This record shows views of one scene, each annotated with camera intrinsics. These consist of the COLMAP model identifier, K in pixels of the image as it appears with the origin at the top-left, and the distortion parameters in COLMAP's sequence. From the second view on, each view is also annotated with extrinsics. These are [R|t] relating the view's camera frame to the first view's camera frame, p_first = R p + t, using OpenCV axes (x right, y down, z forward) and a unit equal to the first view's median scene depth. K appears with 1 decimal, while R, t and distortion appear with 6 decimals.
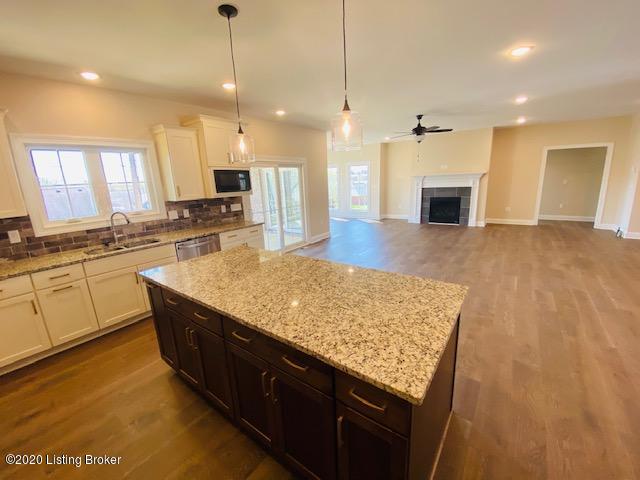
lens RADIAL K [[258.3, 0, 320.0], [0, 258.3, 240.0], [0, 0, 1]] dist [0.025237, -0.023189]
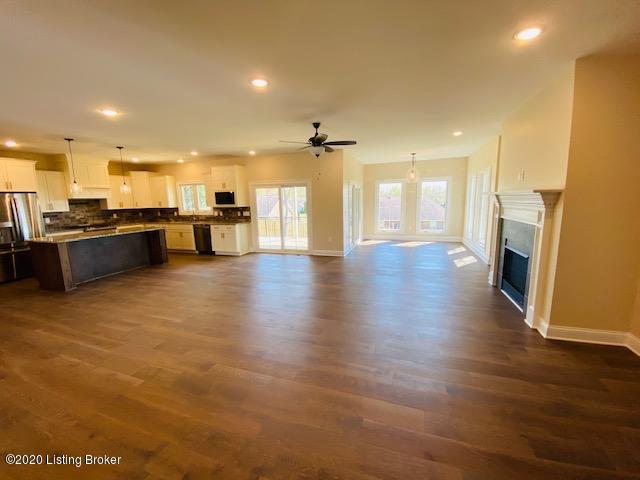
lens RADIAL K [[258.3, 0, 320.0], [0, 258.3, 240.0], [0, 0, 1]] dist [0.025237, -0.023189]
pose [[0.301142, 0.184136, -0.935632, 1.526943], [-0.208202, 0.970203, 0.123927, -0.294821], [0.930573, 0.157481, 0.330506, 1.026293]]
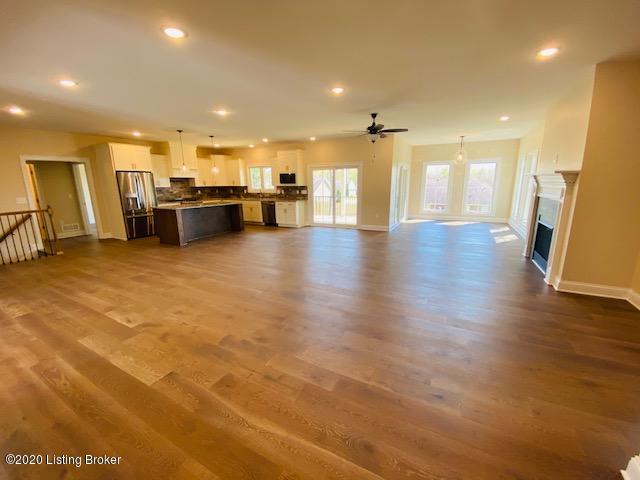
lens RADIAL K [[258.3, 0, 320.0], [0, 258.3, 240.0], [0, 0, 1]] dist [0.025237, -0.023189]
pose [[0.145725, 0.255173, -0.955851, 1.764908], [-0.218899, 0.950534, 0.220382, -0.261525], [0.964805, 0.177119, 0.194373, 0.900812]]
